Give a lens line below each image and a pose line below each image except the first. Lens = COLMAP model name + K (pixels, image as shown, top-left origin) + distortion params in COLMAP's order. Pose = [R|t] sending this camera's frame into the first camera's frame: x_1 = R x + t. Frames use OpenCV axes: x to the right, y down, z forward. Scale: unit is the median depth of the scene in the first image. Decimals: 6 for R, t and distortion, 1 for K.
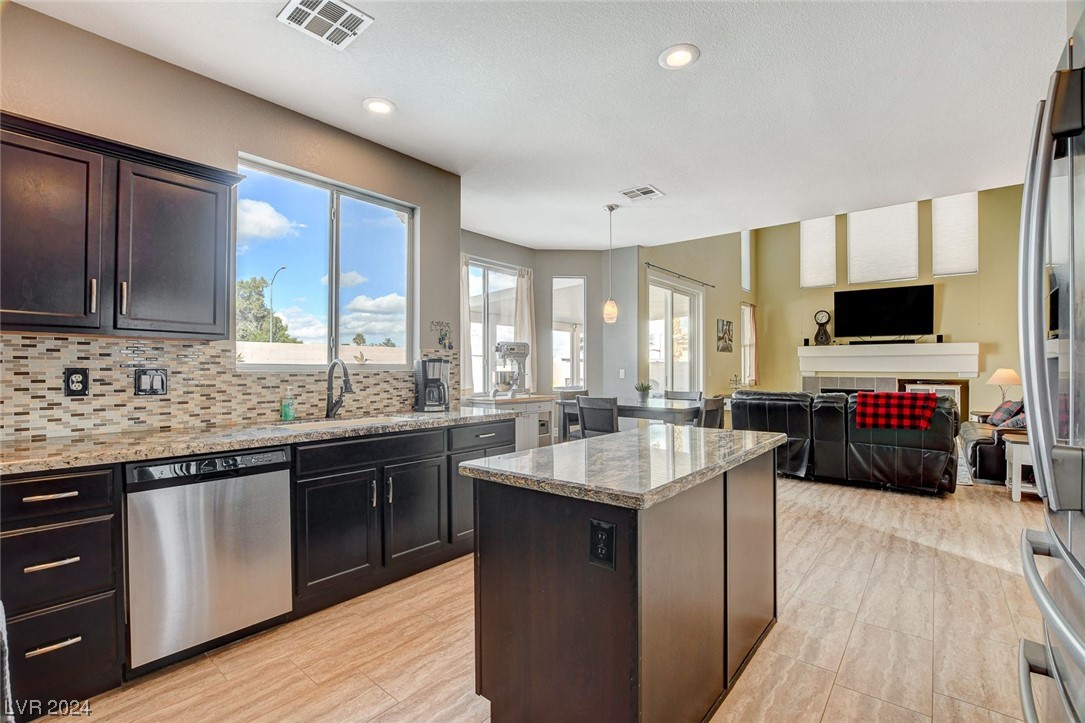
lens RADIAL K [[483.4, 0, 534.9], [0, 483.4, 372.7], [0, 0, 1]] dist [-0.032324, 0.003108]
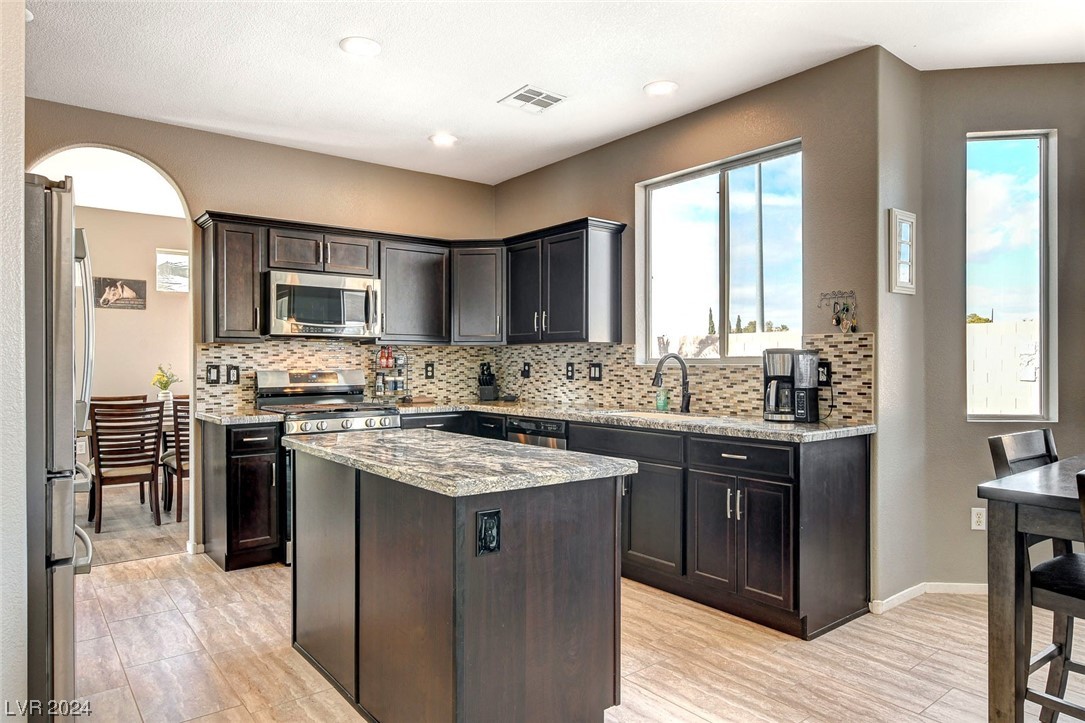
lens RADIAL K [[661.9, 0, 534.1], [0, 661.9, 364.1], [0, 0, 1]] dist [-0.009294, -0.000033]
pose [[-0.200519, 0.005127, -0.979676, 0.379459], [-0.001578, 0.999983, 0.005556, -0.004922], [0.979689, 0.002660, -0.200507, 0.375928]]
